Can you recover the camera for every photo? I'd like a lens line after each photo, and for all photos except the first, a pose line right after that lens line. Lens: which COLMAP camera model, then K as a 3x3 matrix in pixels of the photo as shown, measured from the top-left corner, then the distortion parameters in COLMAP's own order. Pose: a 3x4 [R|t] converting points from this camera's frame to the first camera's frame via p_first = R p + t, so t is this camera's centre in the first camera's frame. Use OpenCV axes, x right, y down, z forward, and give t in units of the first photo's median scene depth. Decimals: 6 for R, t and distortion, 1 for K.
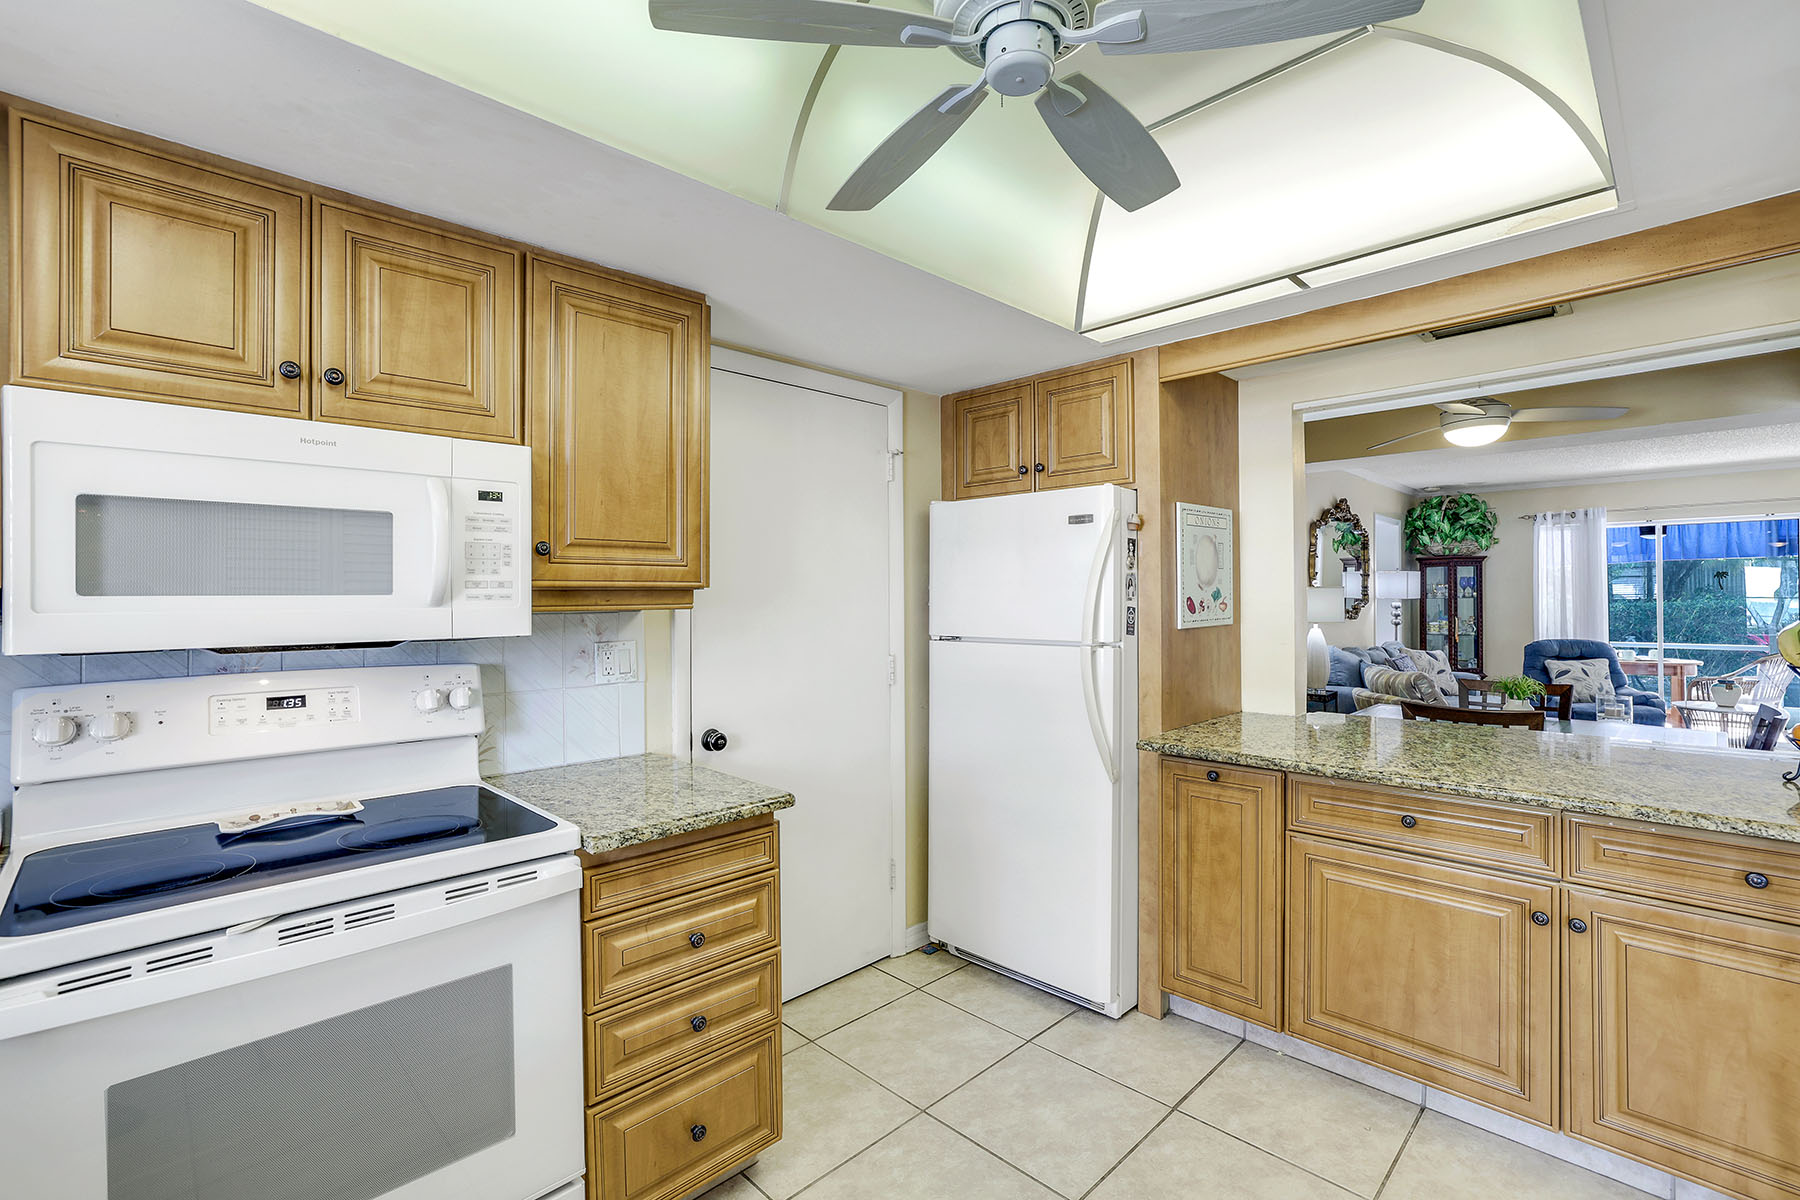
lens RADIAL K [[798.9, 0, 894.3], [0, 798.9, 593.2], [0, 0, 1]] dist [-0.044772, 0.021192]
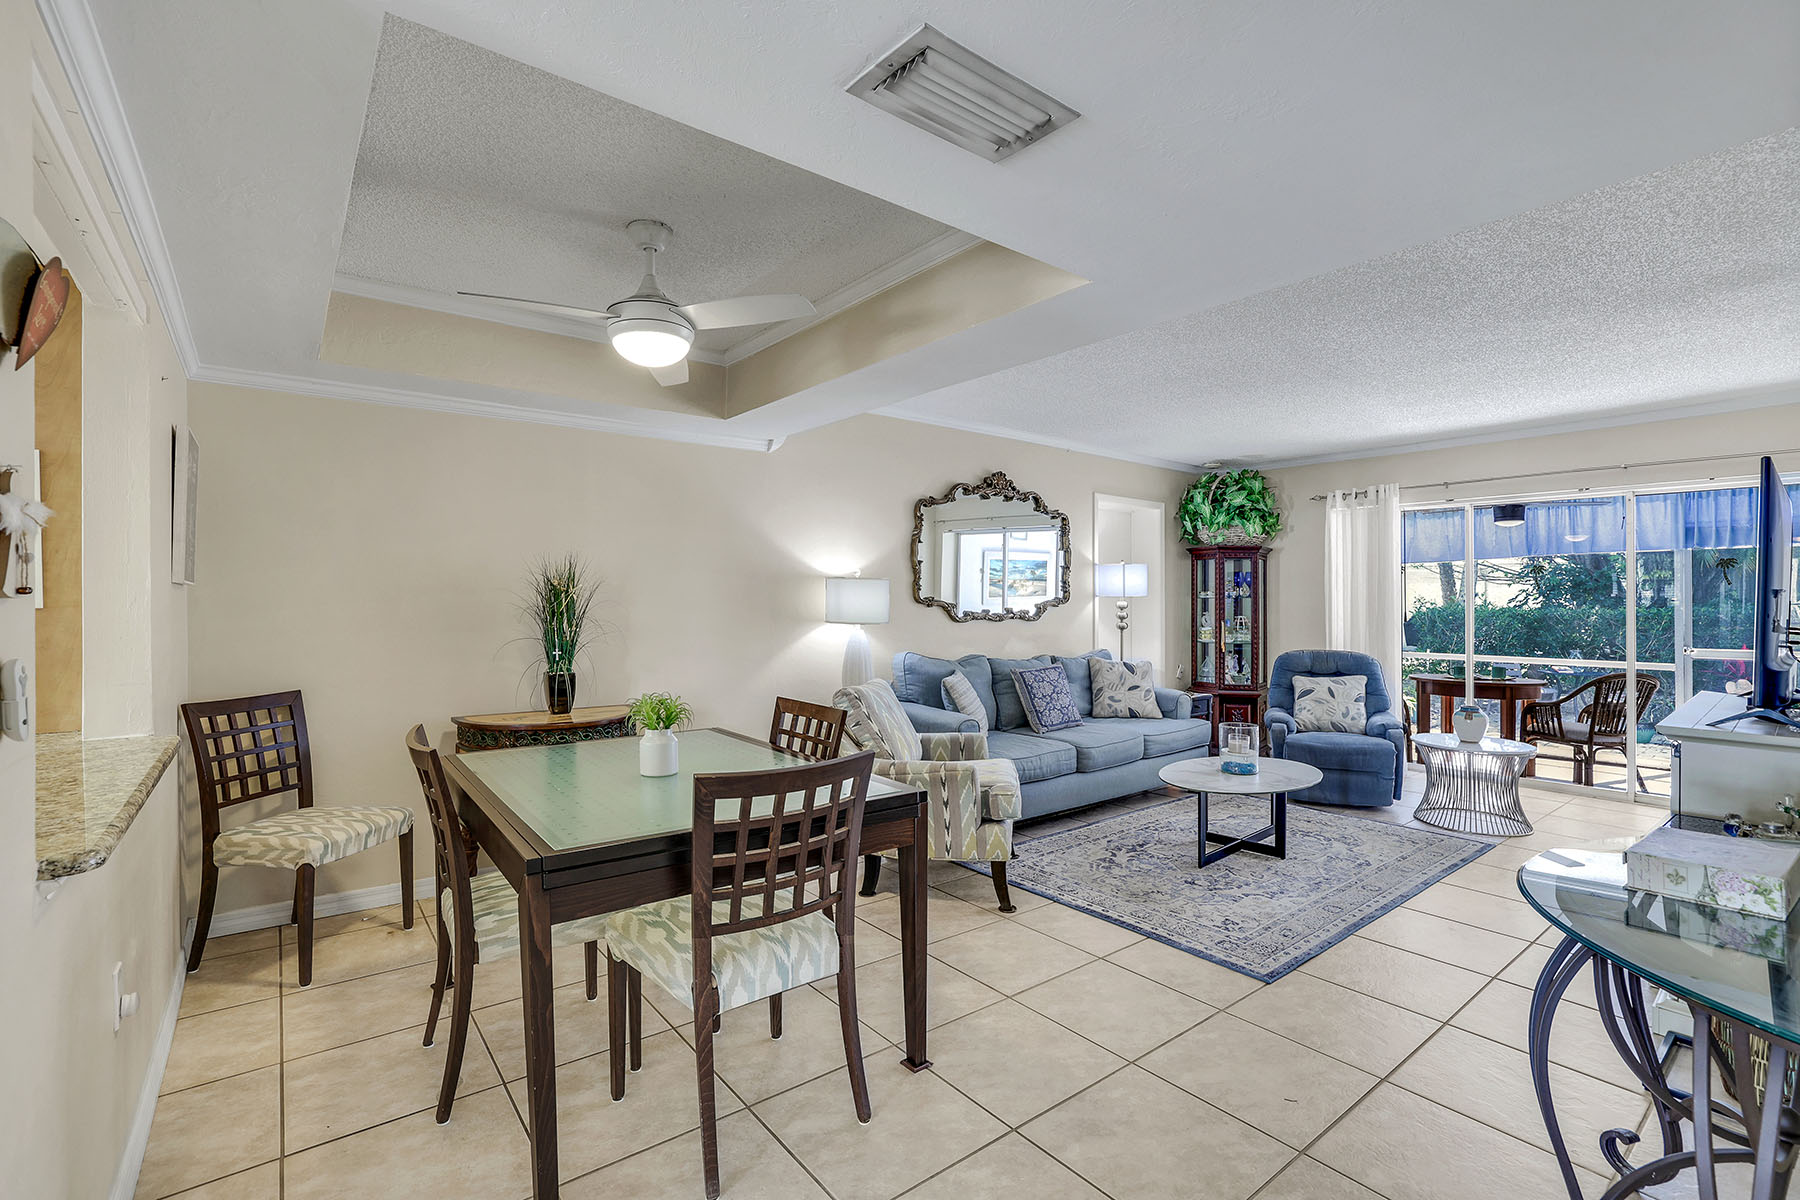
lens RADIAL K [[806.0, 0, 900.0], [0, 806.0, 600.0], [0, 0, 1]] dist [-0.044362, 0.022325]
pose [[0.994579, 0.008000, -0.103677, 1.327242], [-0.007771, 0.999966, 0.002616, 0.024811], [0.103695, -0.001796, 0.994608, 0.399364]]
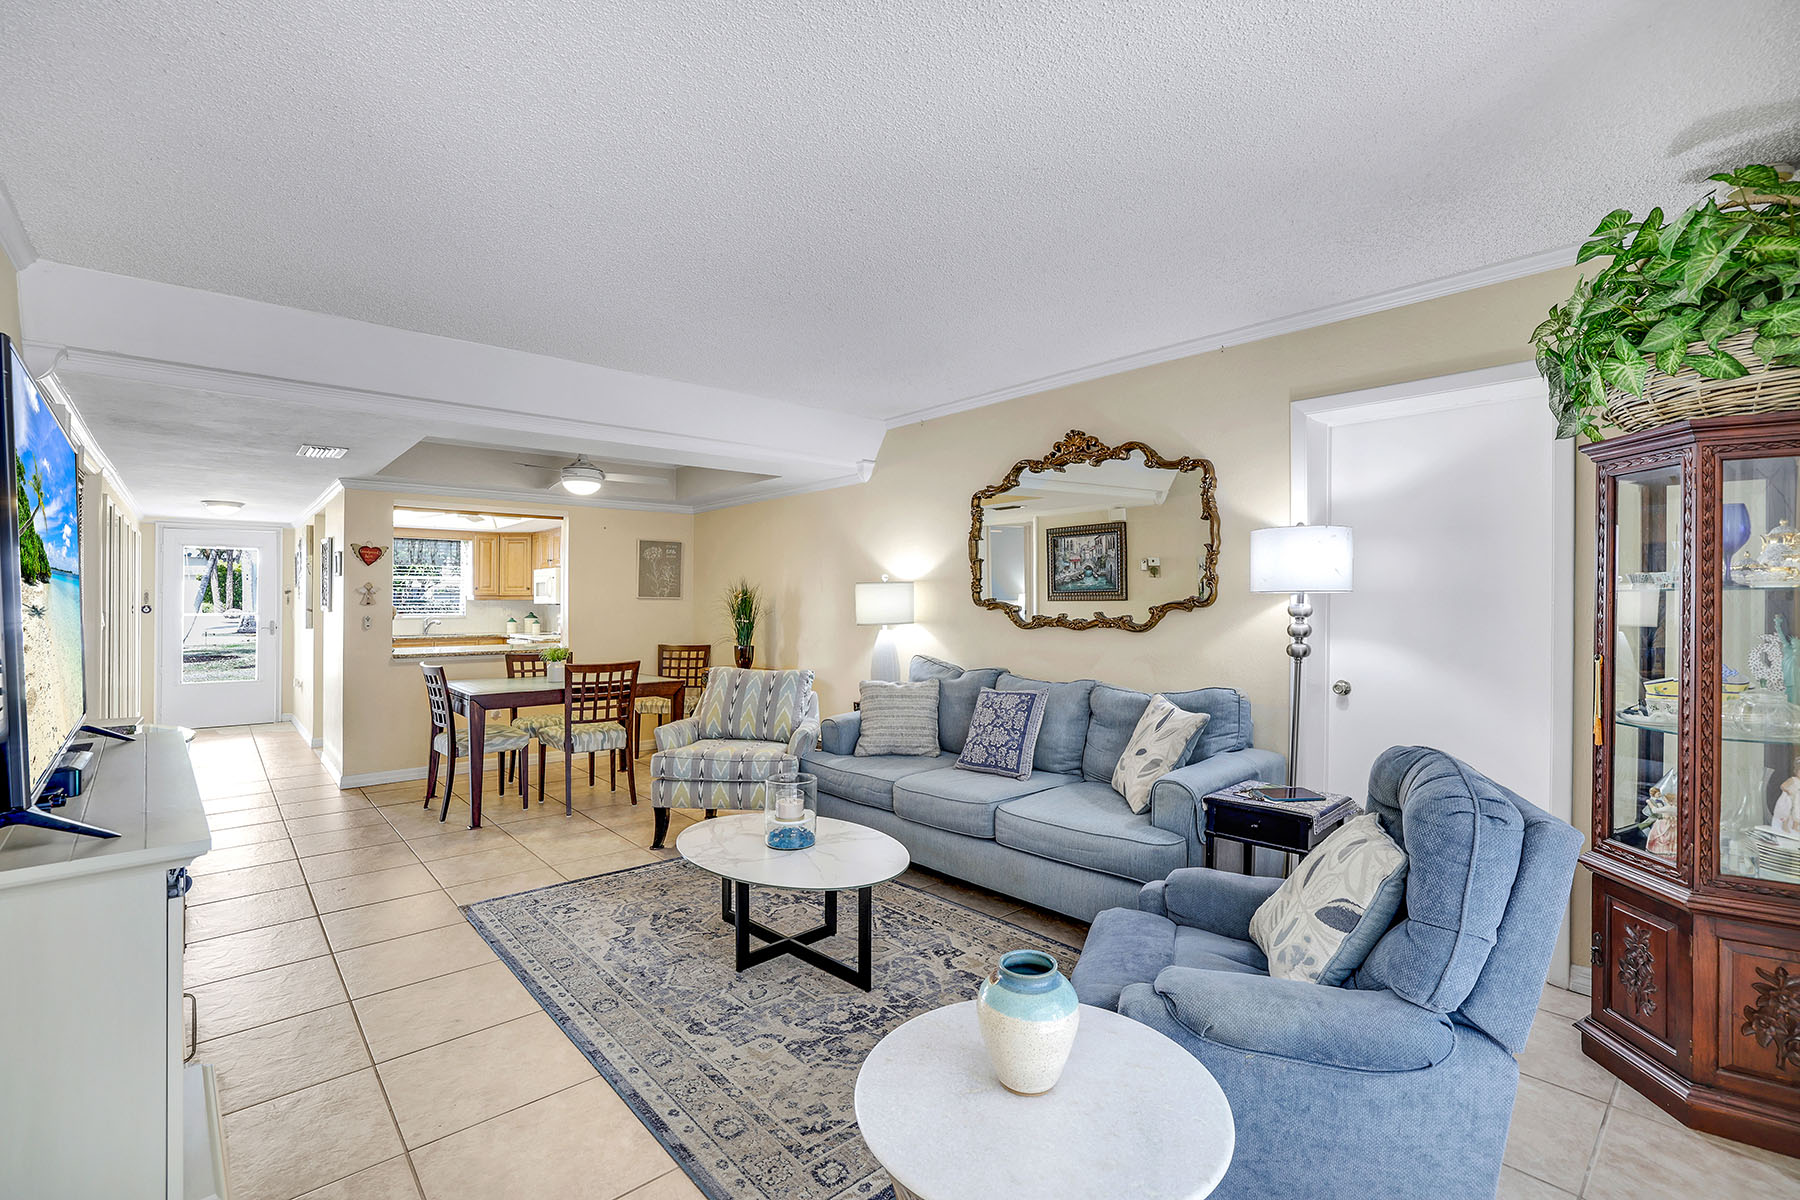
lens RADIAL K [[805.2, 0, 911.5], [0, 805.2, 602.6], [0, 0, 1]] dist [-0.060104, 0.022988]
pose [[-0.038918, 0.006445, -0.999222, 2.867081], [0.006981, 0.999957, 0.006178, 0.018775], [0.999218, -0.006735, -0.038961, 2.164518]]
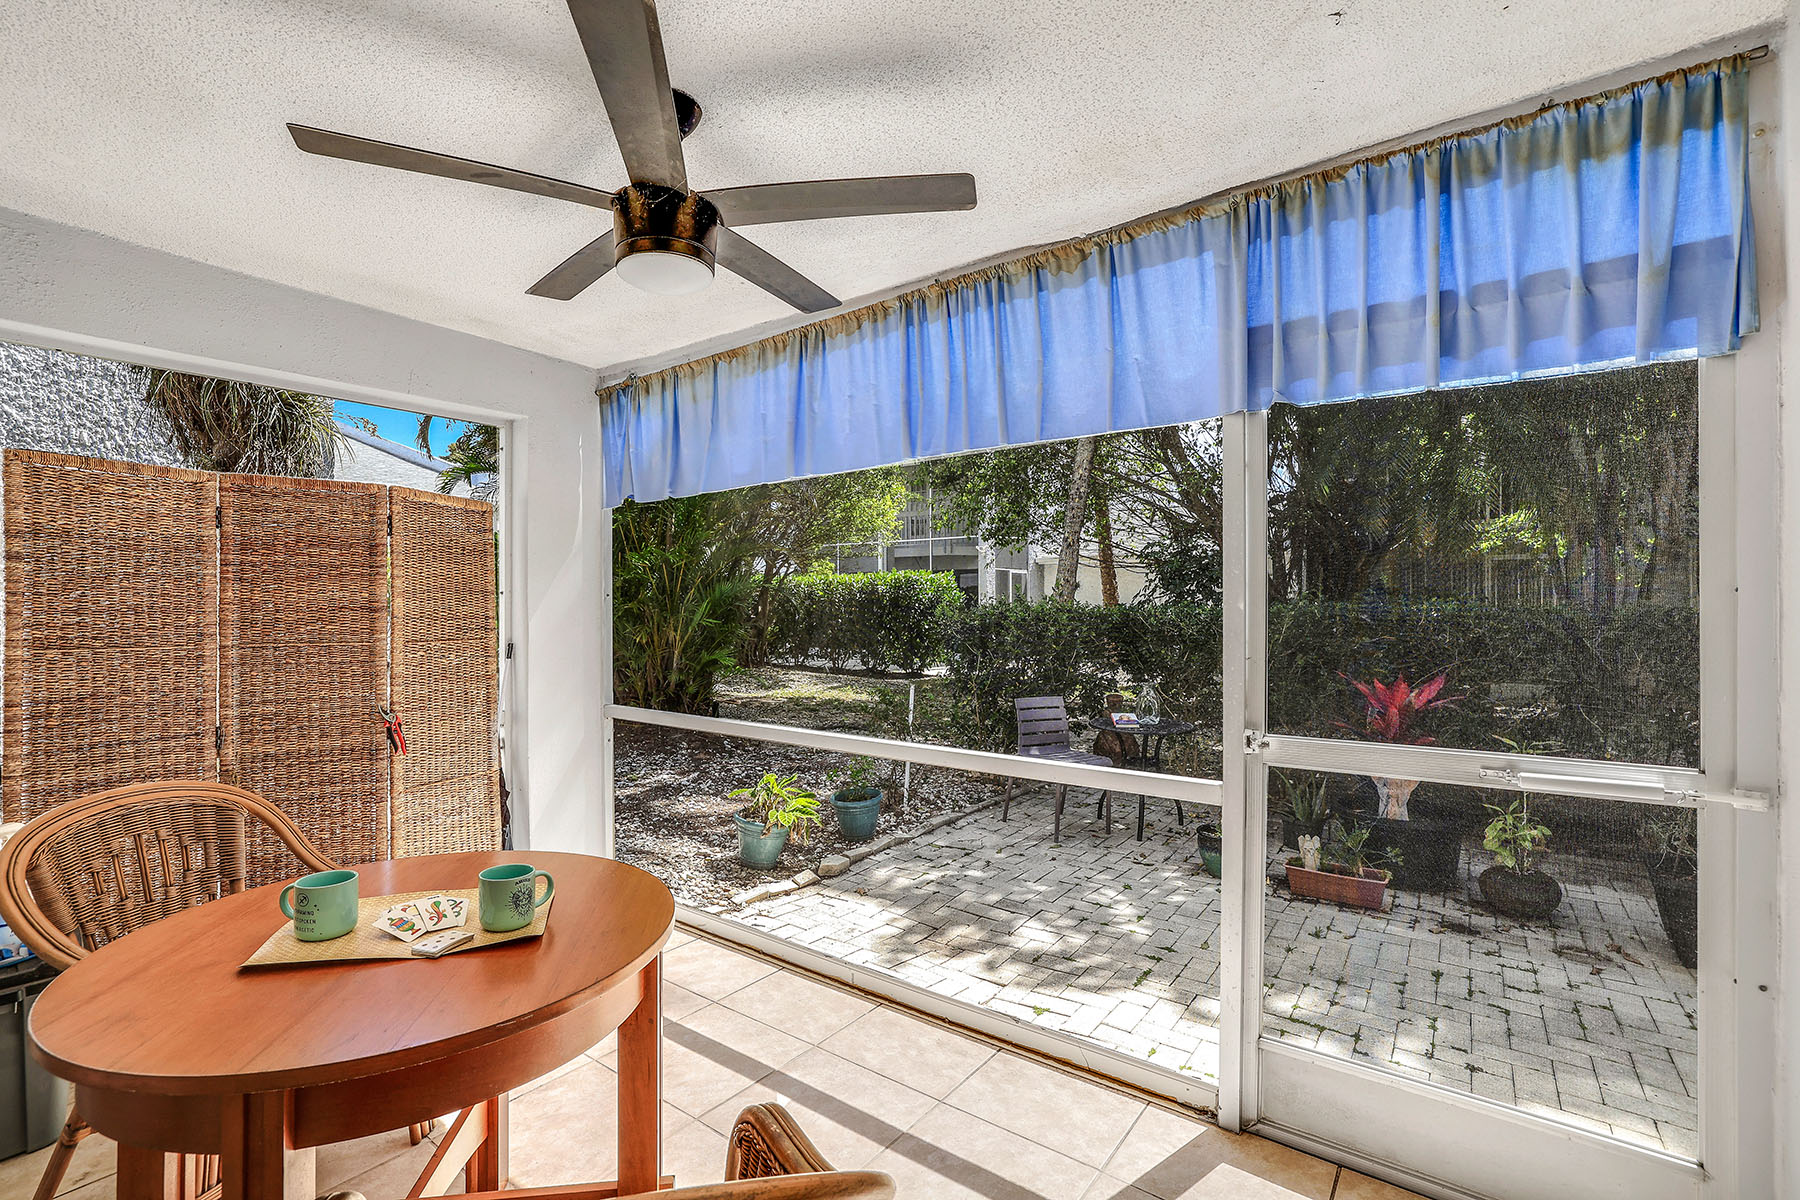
lens RADIAL K [[806.0, 0, 900.0], [0, 806.0, 600.0], [0, 0, 1]] dist [-0.044362, 0.022325]
pose [[0.987568, 0.005617, 0.157092, 3.026714], [-0.005835, 0.999983, 0.000925, 0.037009], [-0.157084, -0.001831, 0.987584, 2.361679]]
